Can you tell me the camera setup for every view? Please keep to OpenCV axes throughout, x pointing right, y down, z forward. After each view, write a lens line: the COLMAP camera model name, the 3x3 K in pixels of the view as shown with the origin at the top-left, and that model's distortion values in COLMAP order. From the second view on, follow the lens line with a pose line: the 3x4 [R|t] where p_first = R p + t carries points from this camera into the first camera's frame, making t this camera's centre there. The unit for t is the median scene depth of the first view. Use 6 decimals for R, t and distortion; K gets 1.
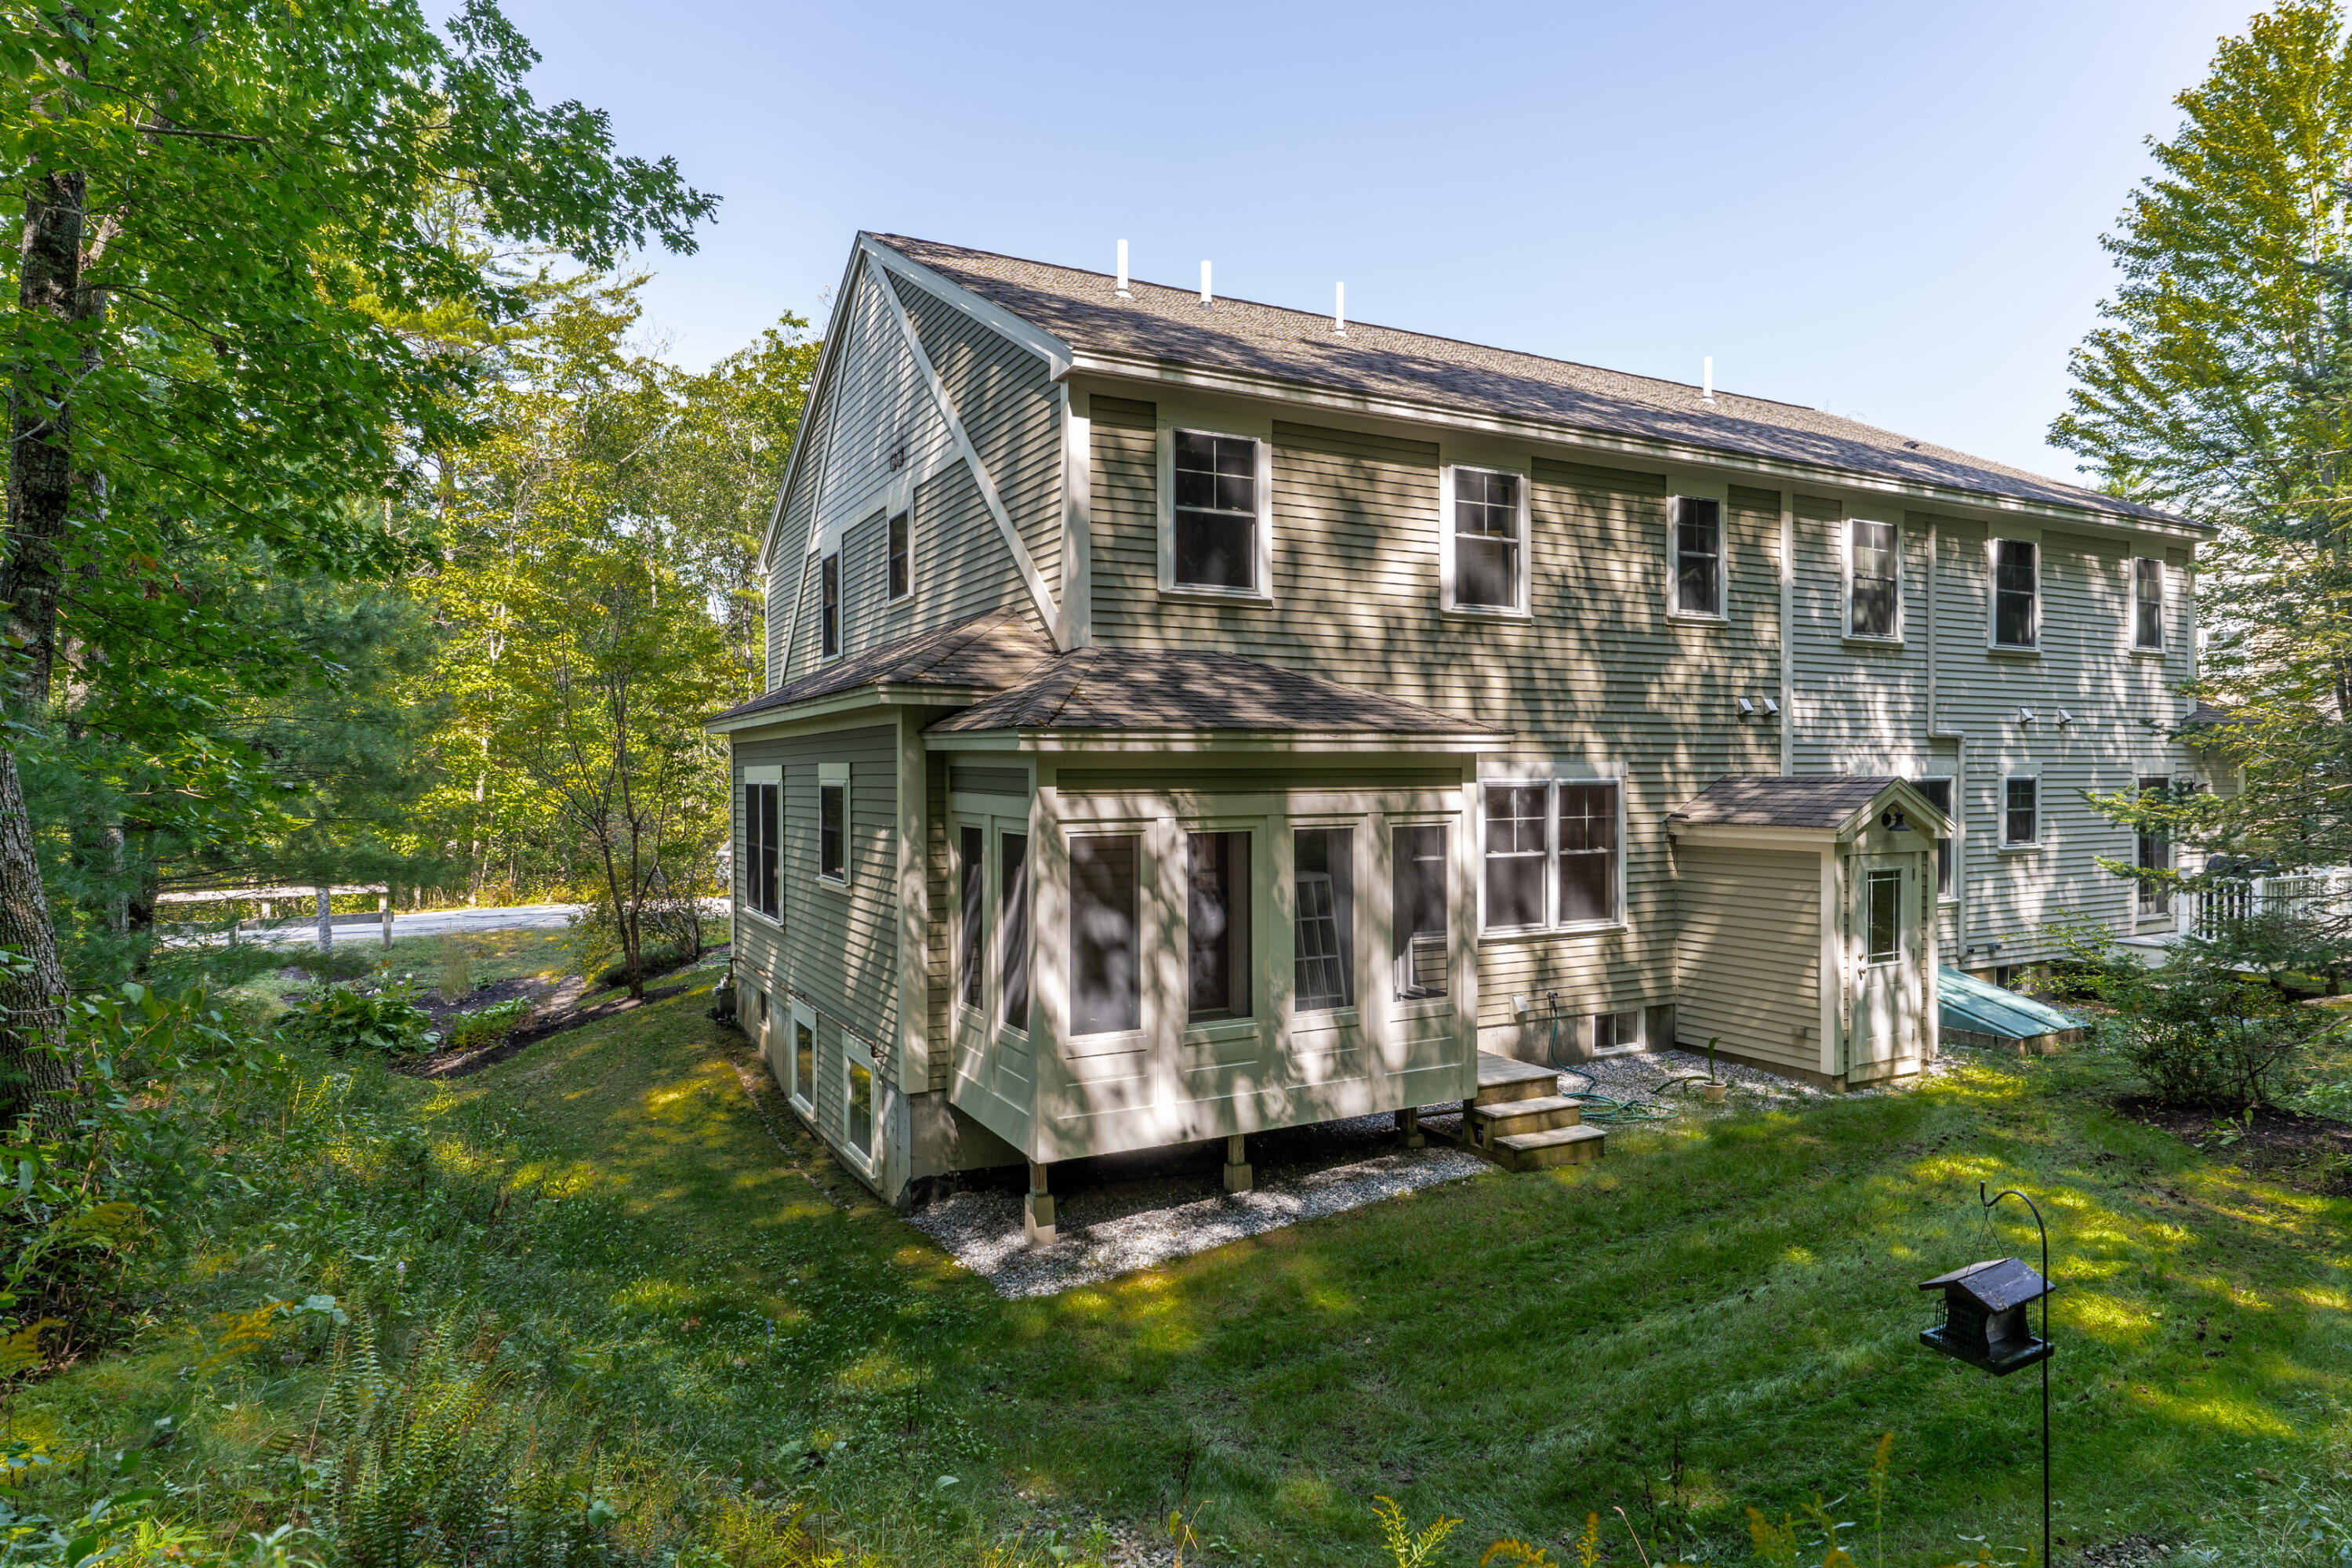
lens RADIAL K [[1396.9, 0, 1176.0], [0, 1396.9, 784.0], [0, 0, 1]] dist [0.003183, 0.000437]
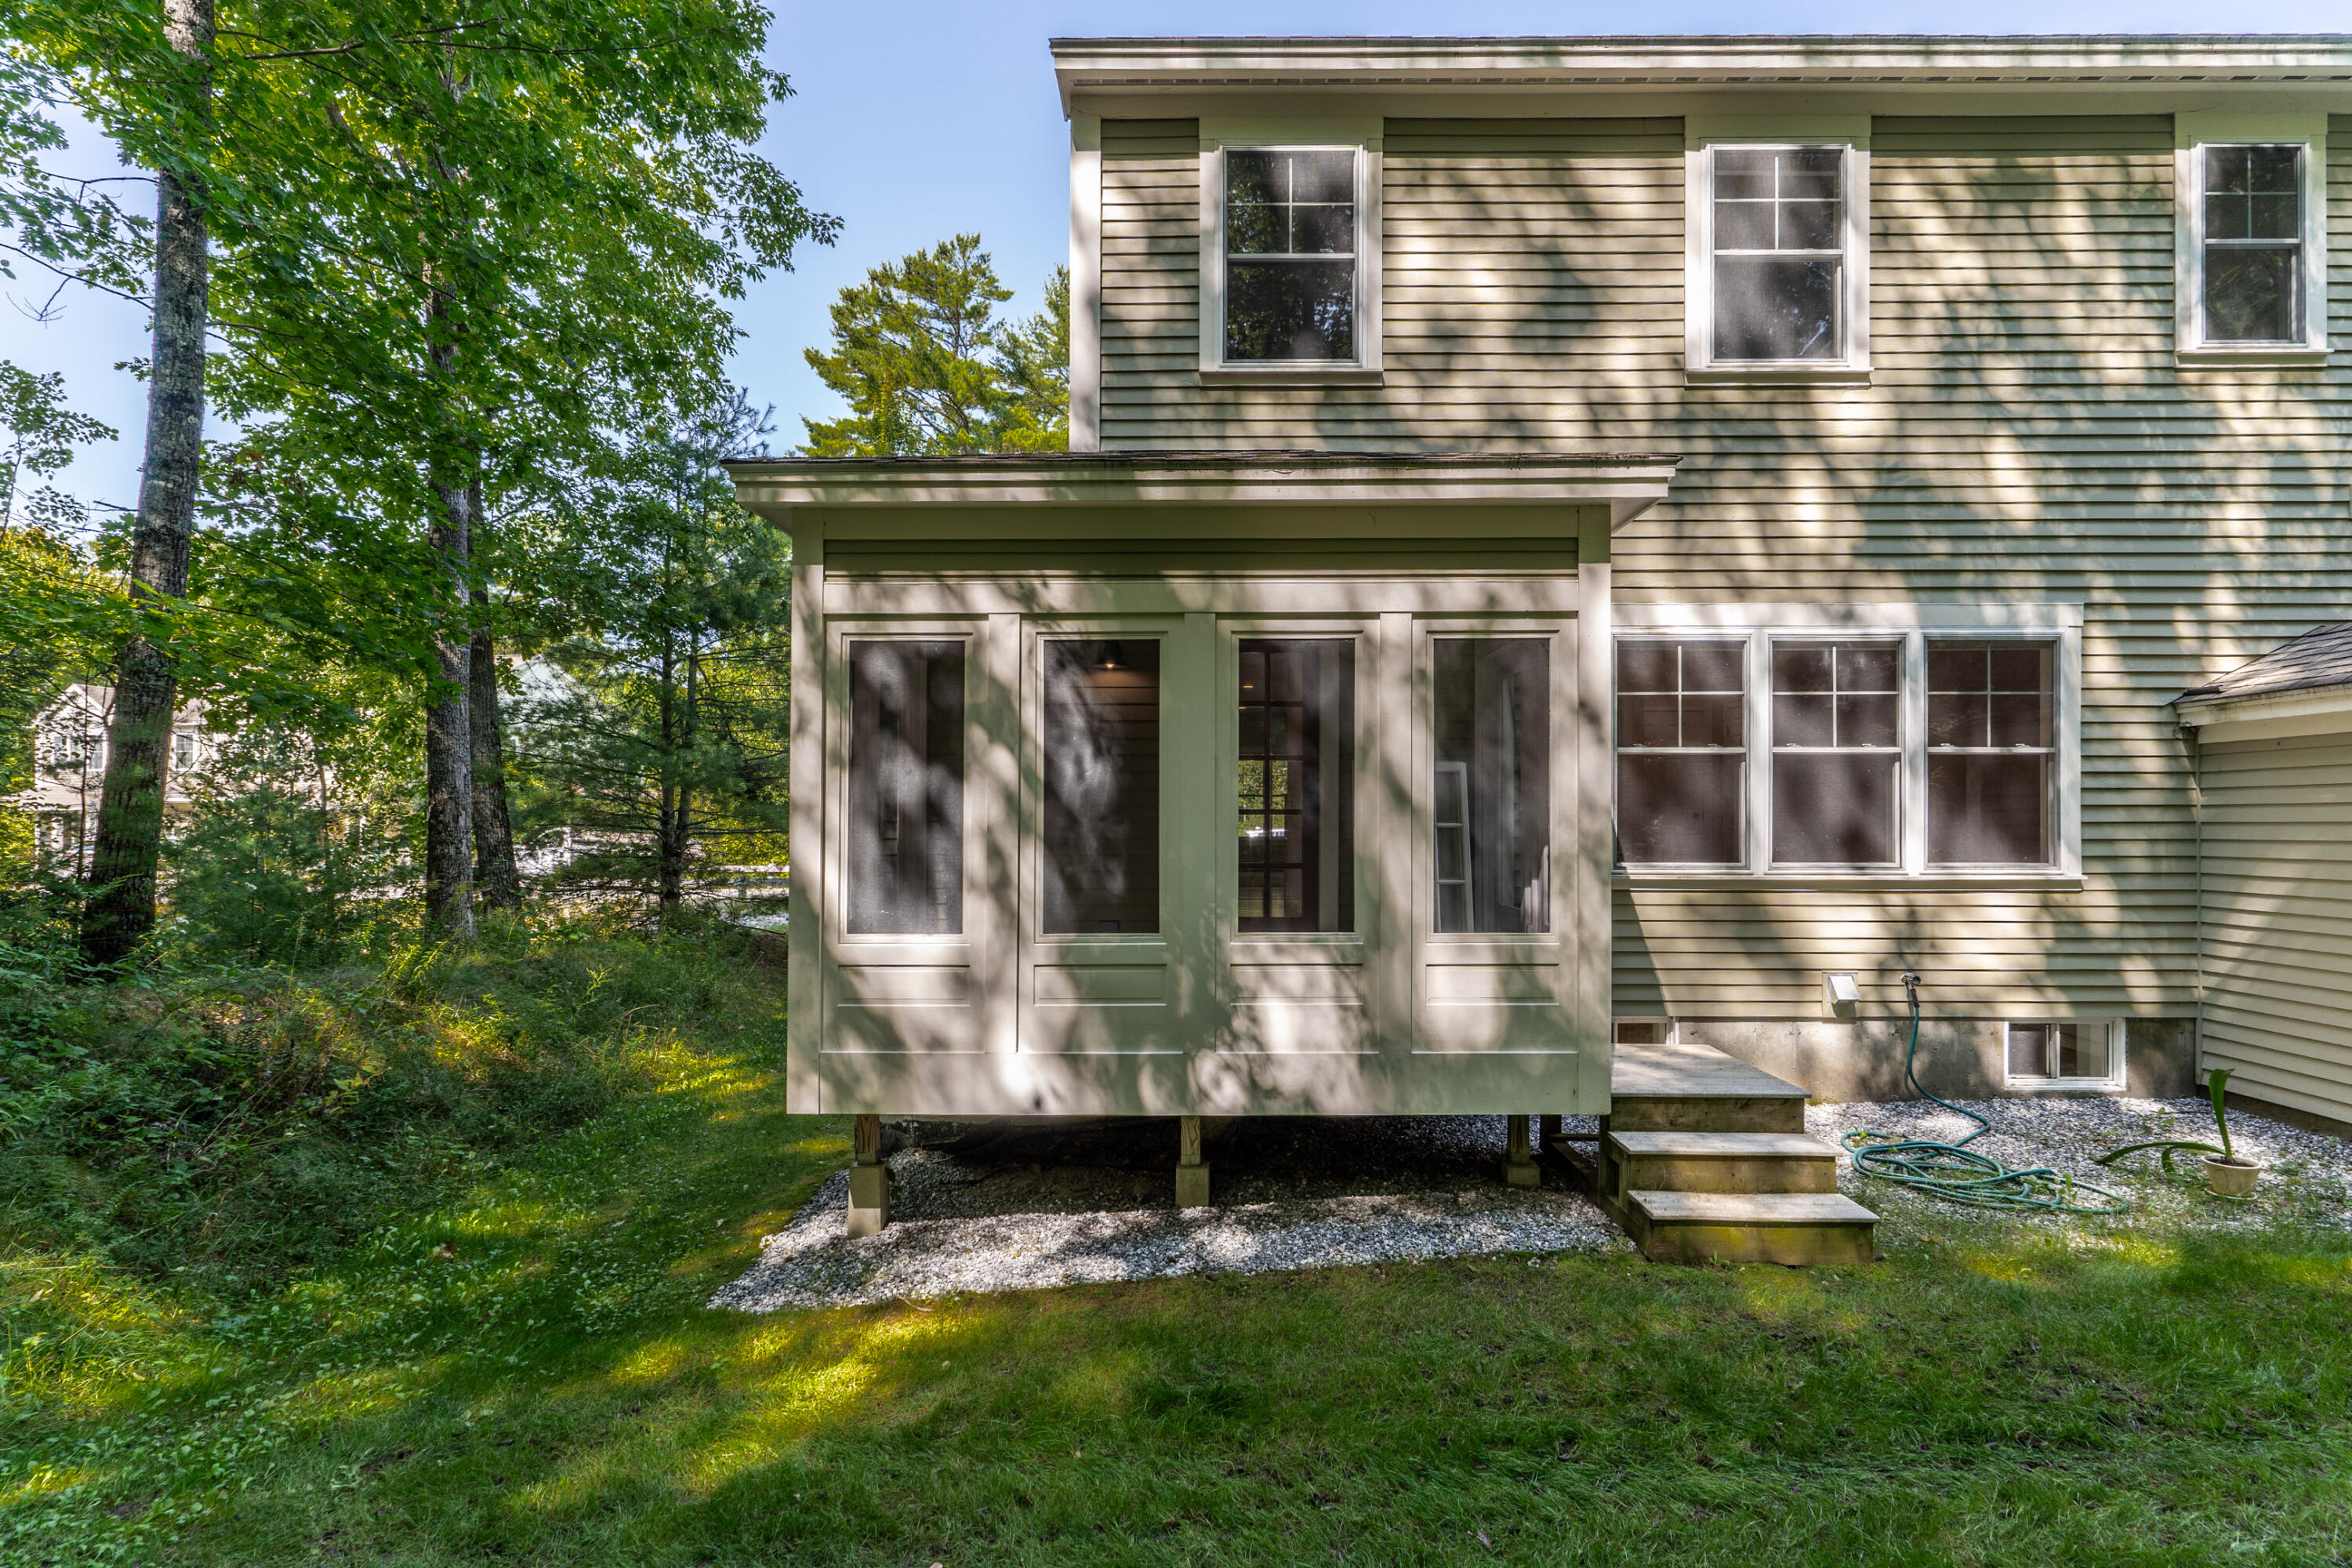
lens RADIAL K [[1108.1, 0, 1183.9], [0, 1108.1, 818.8], [0, 0, 1]] dist [0.002278, -0.000021]
pose [[0.876814, 0.003309, -0.480818, 0.270035], [-0.009710, 0.999894, -0.010826, 0.107480], [0.480732, 0.014161, 0.876753, 0.504367]]
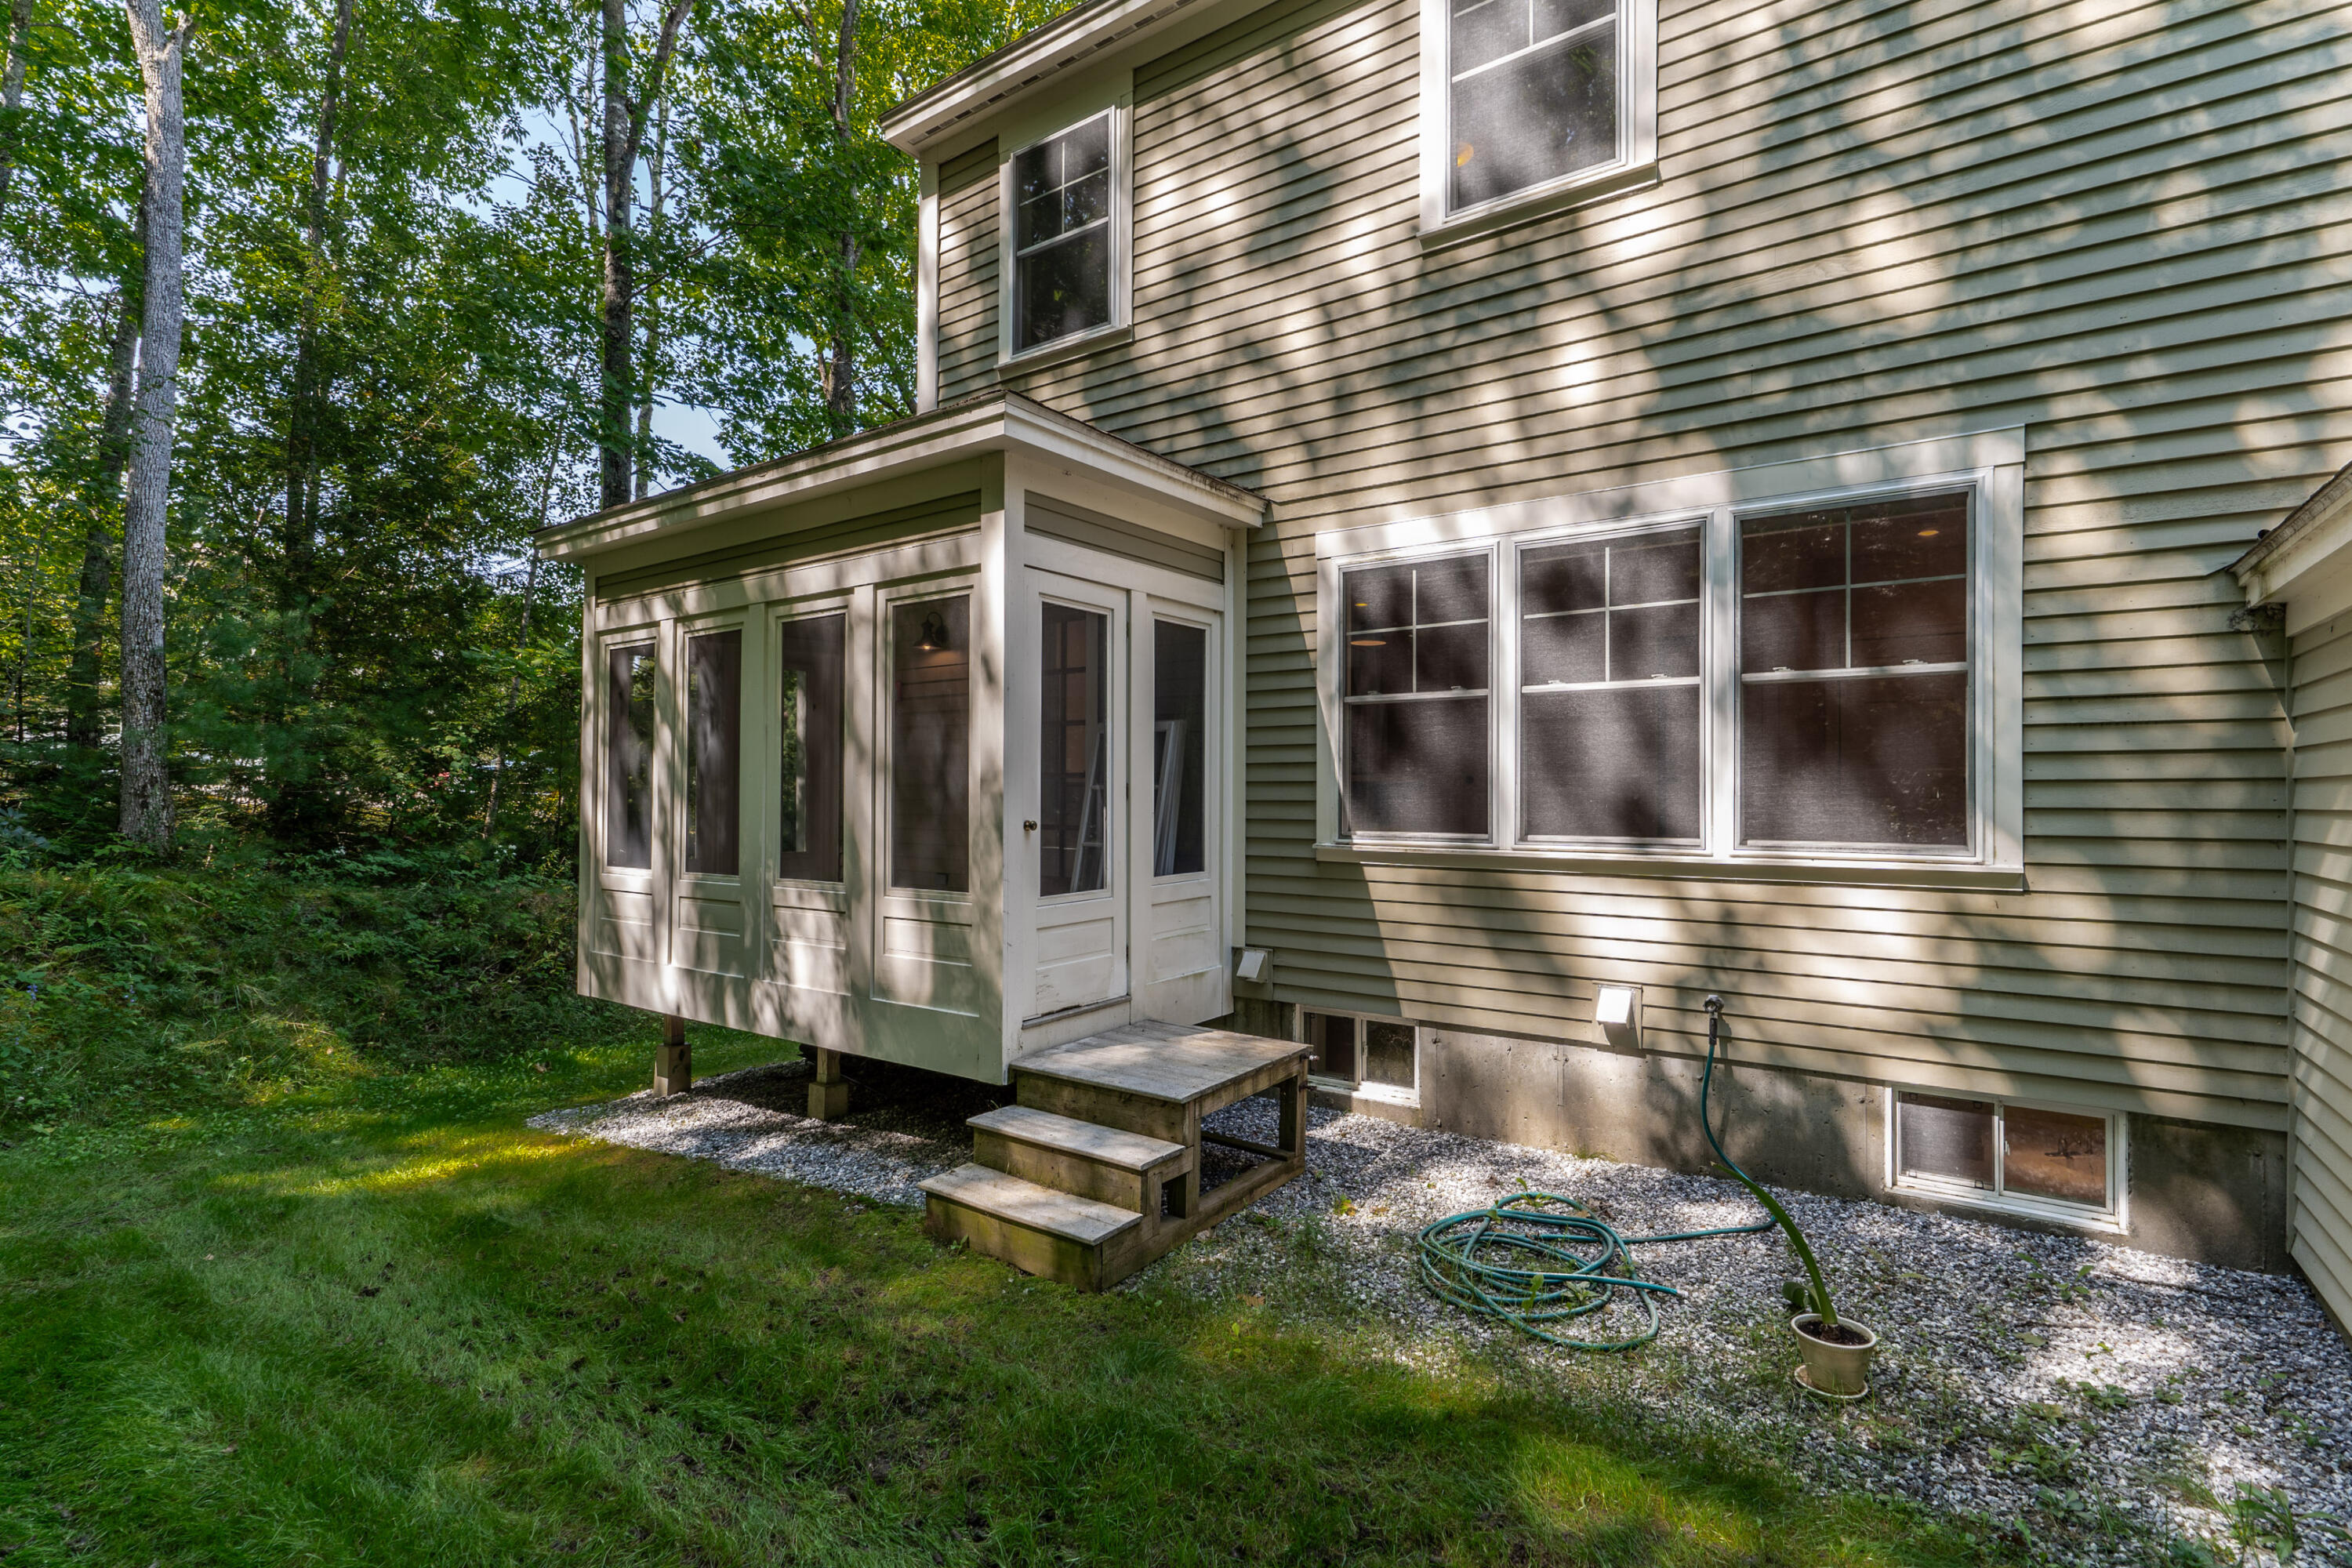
lens RADIAL K [[1111.0, 0, 1225.1], [0, 1111.0, 787.3], [0, 0, 1]] dist [-0.000366, 0.000377]
pose [[0.436854, -0.001207, -0.899532, 0.629480], [-0.014288, 0.999864, -0.008280, 0.107250], [0.899419, 0.016470, 0.436777, 0.870244]]
